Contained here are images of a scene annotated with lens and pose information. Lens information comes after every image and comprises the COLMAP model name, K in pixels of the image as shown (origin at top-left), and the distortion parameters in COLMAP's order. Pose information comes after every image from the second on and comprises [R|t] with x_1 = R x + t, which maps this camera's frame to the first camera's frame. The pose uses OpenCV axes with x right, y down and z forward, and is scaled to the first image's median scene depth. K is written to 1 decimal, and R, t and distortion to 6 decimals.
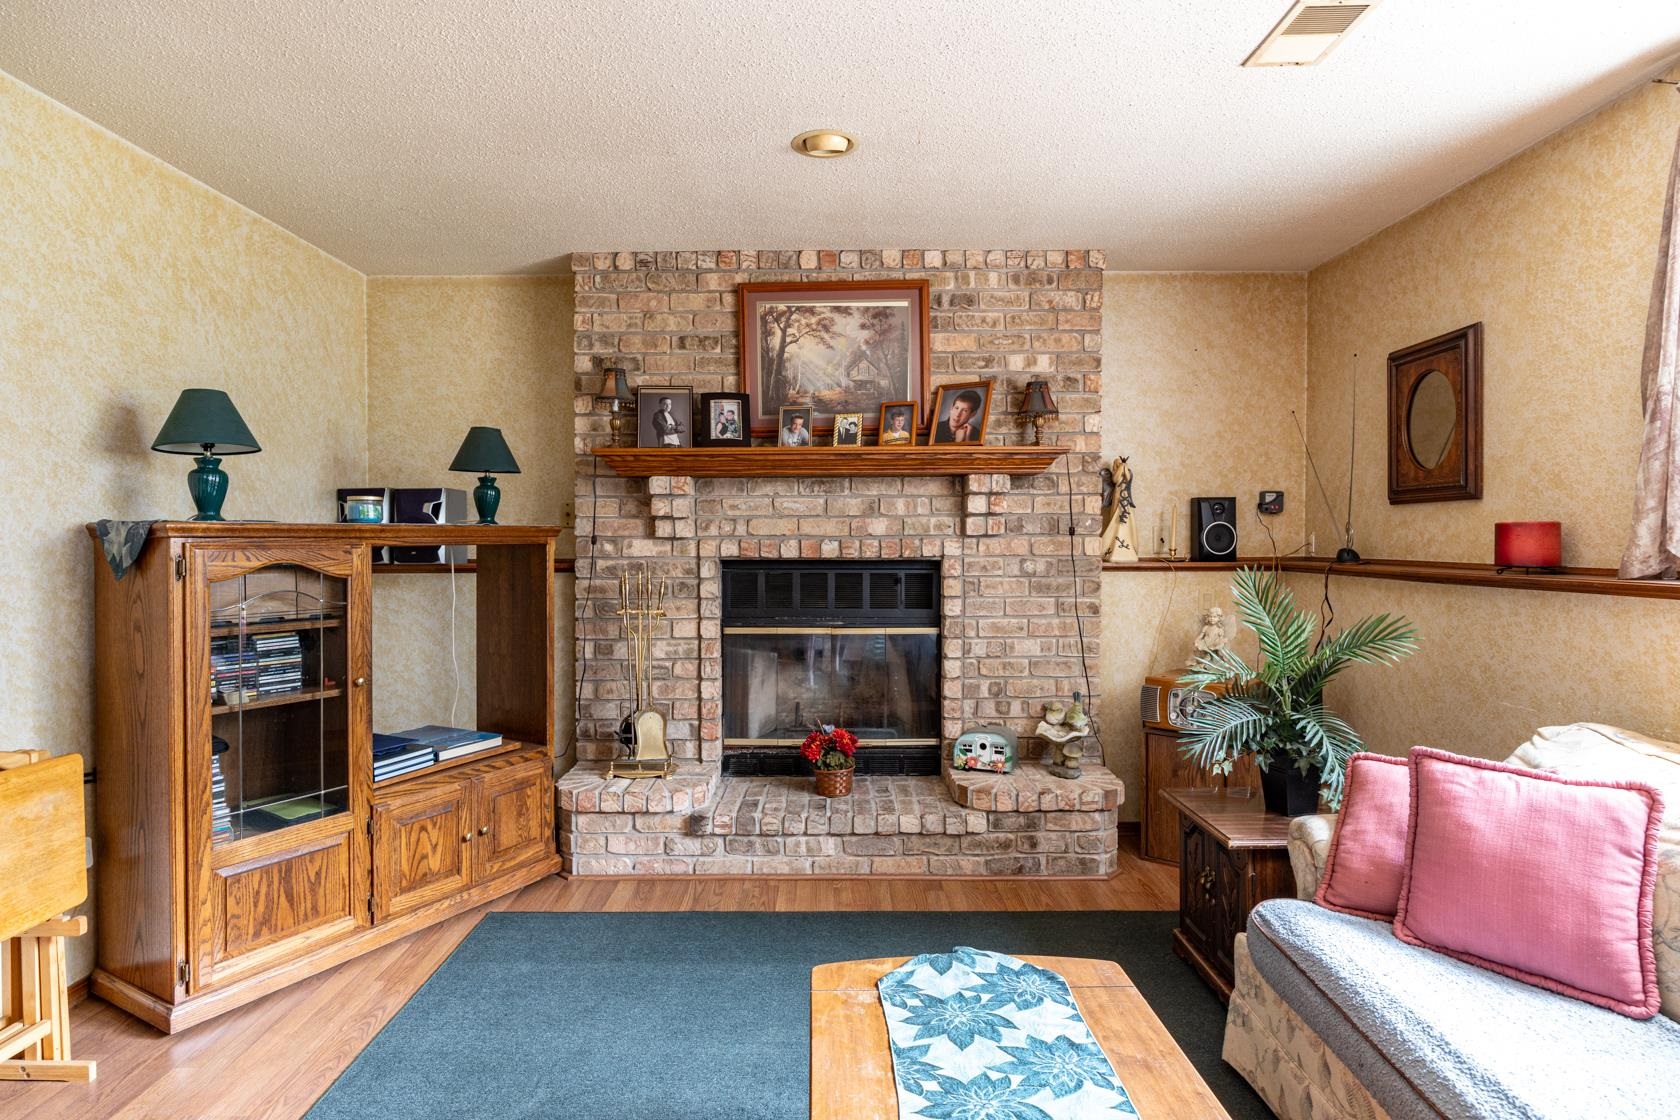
lens RADIAL K [[924.3, 0, 819.9], [0, 924.3, 555.4], [0, 0, 1]] dist [-0.001421, -0.001349]
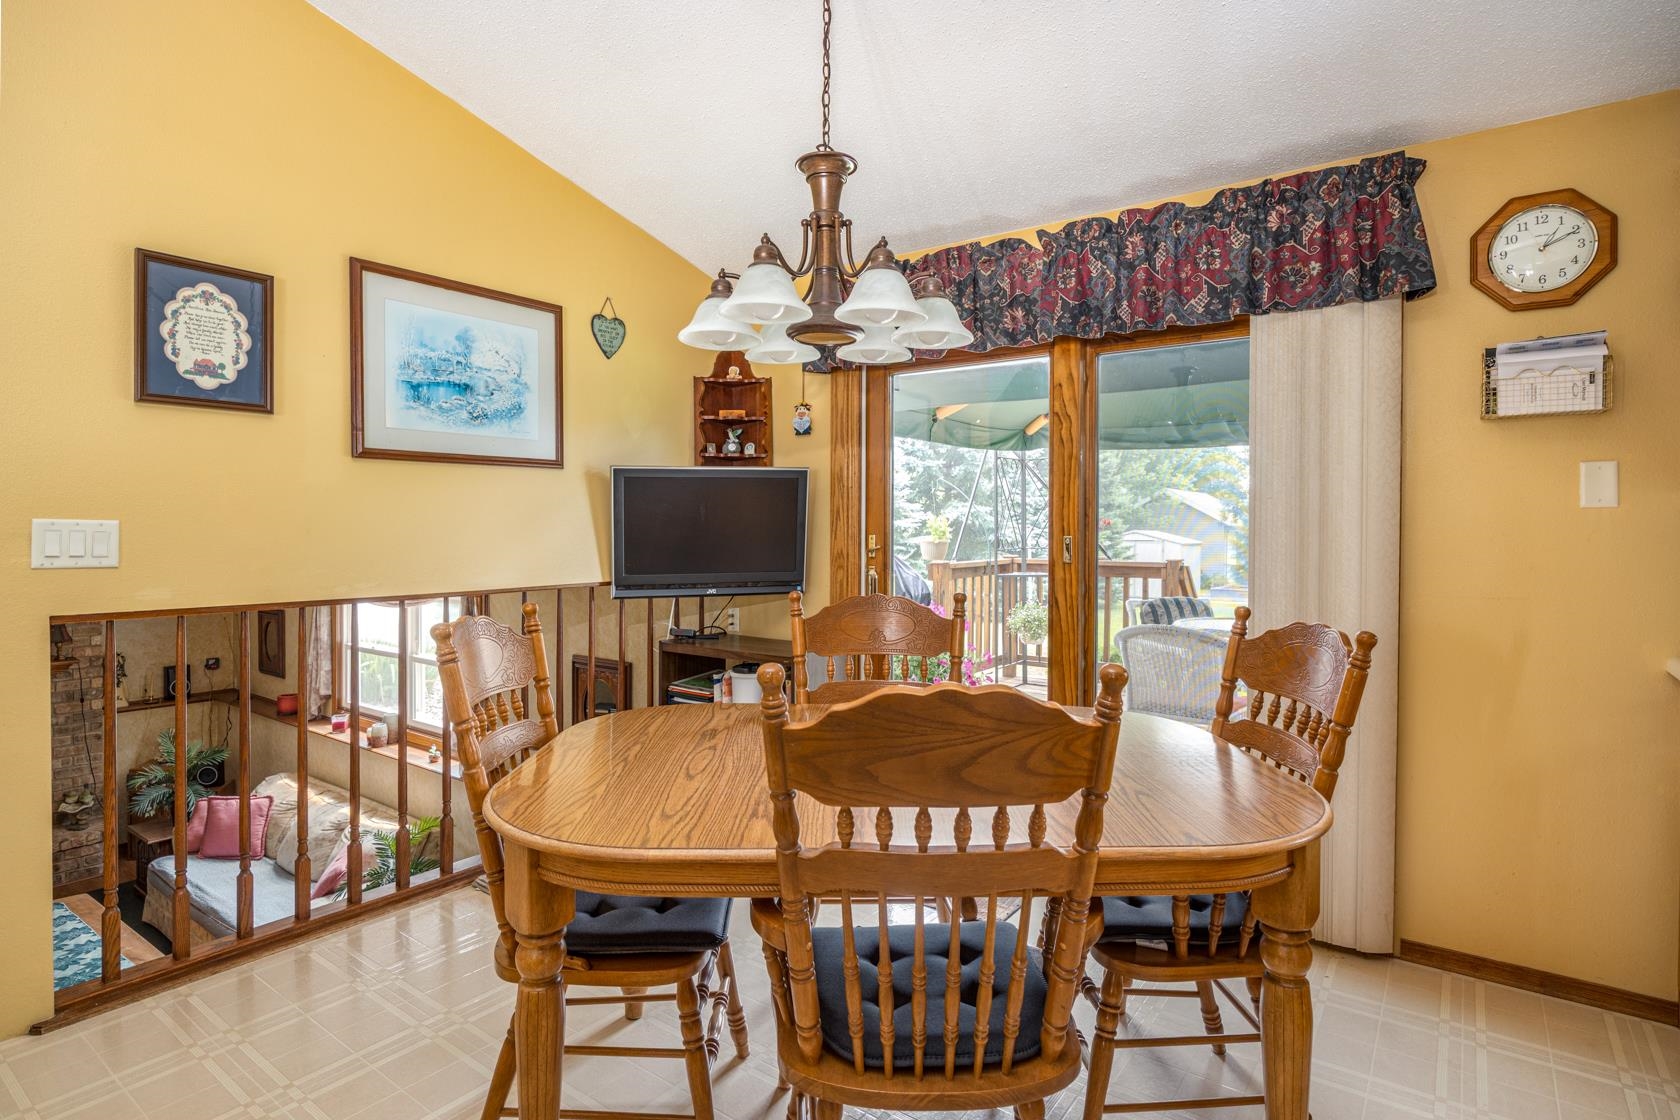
lens RADIAL K [[857.7, 0, 840.7], [0, 857.7, 540.3], [0, 0, 1]] dist [-0.000104, 0.000728]
pose [[0.583876, -0.008992, 0.811793, -0.243434], [0.007383, 0.999956, 0.005766, -0.347275], [-0.811809, 0.002627, 0.583917, -1.282148]]
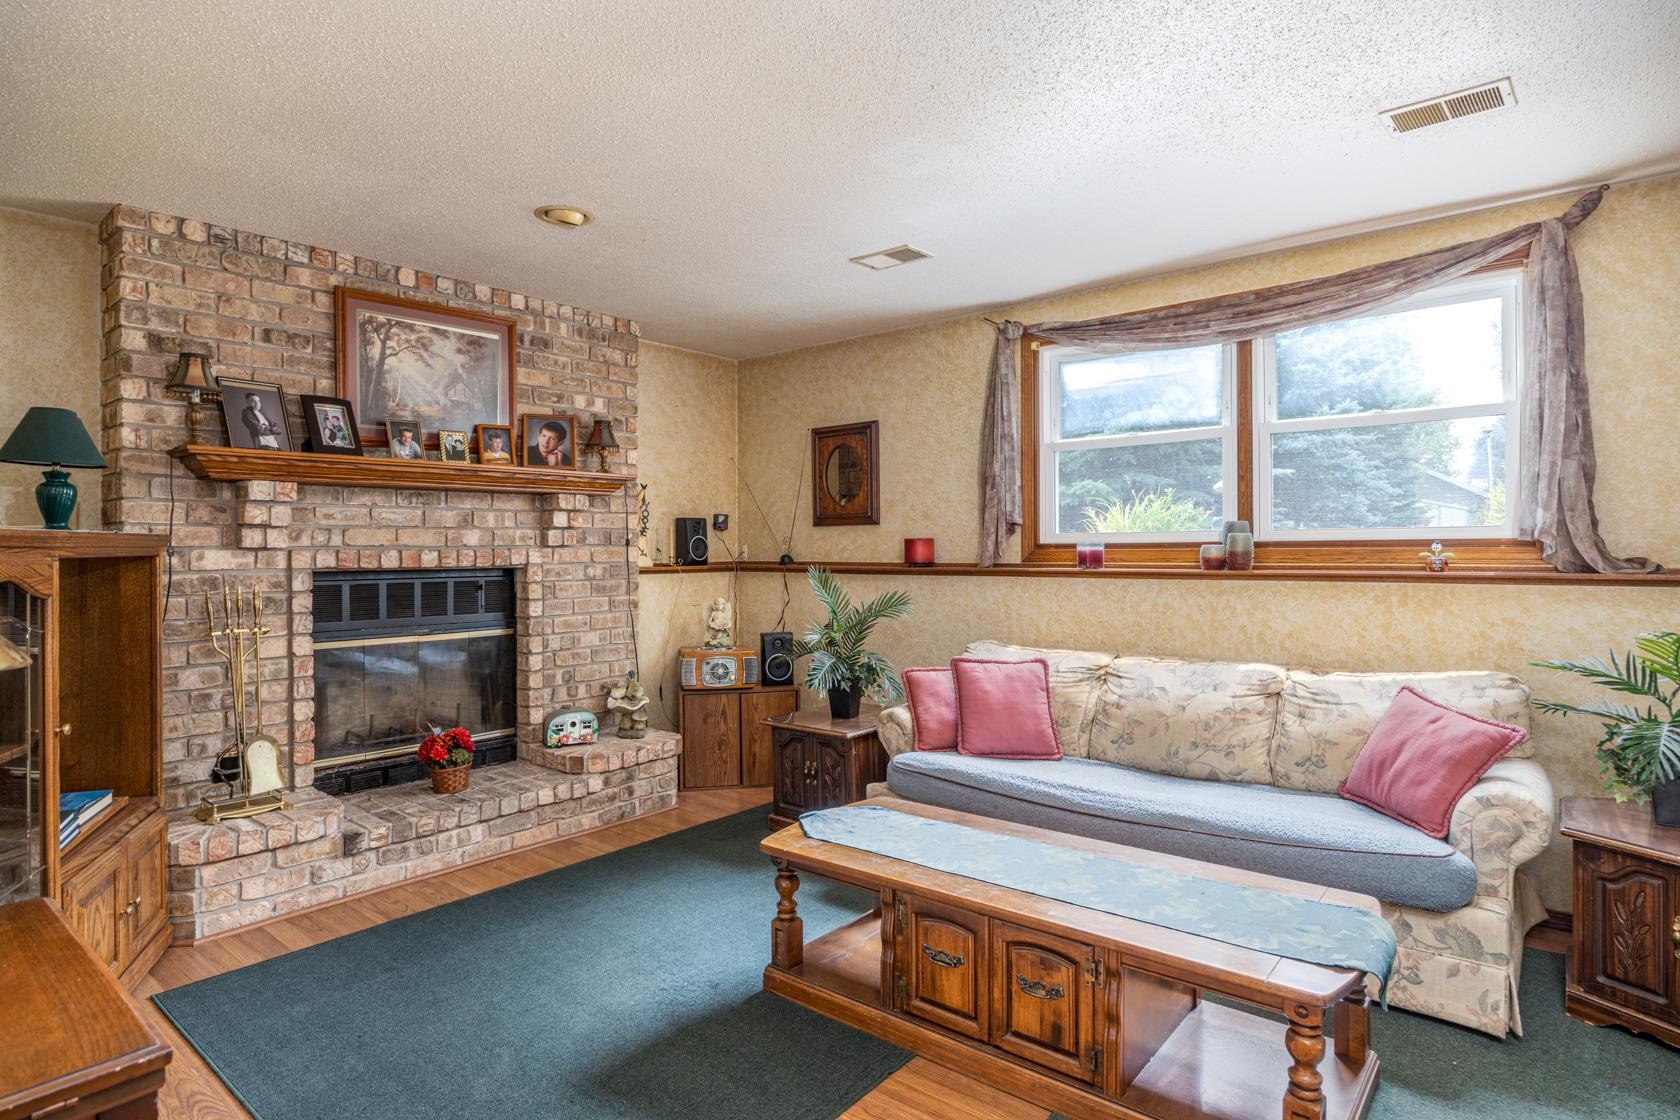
lens RADIAL K [[924.3, 0, 819.9], [0, 924.3, 555.4], [0, 0, 1]] dist [-0.001421, -0.001349]
pose [[0.642679, -0.007238, 0.766101, -0.507578], [0.017753, 0.999828, -0.005447, 0.002631], [-0.765930, 0.017101, 0.642697, -0.005325]]
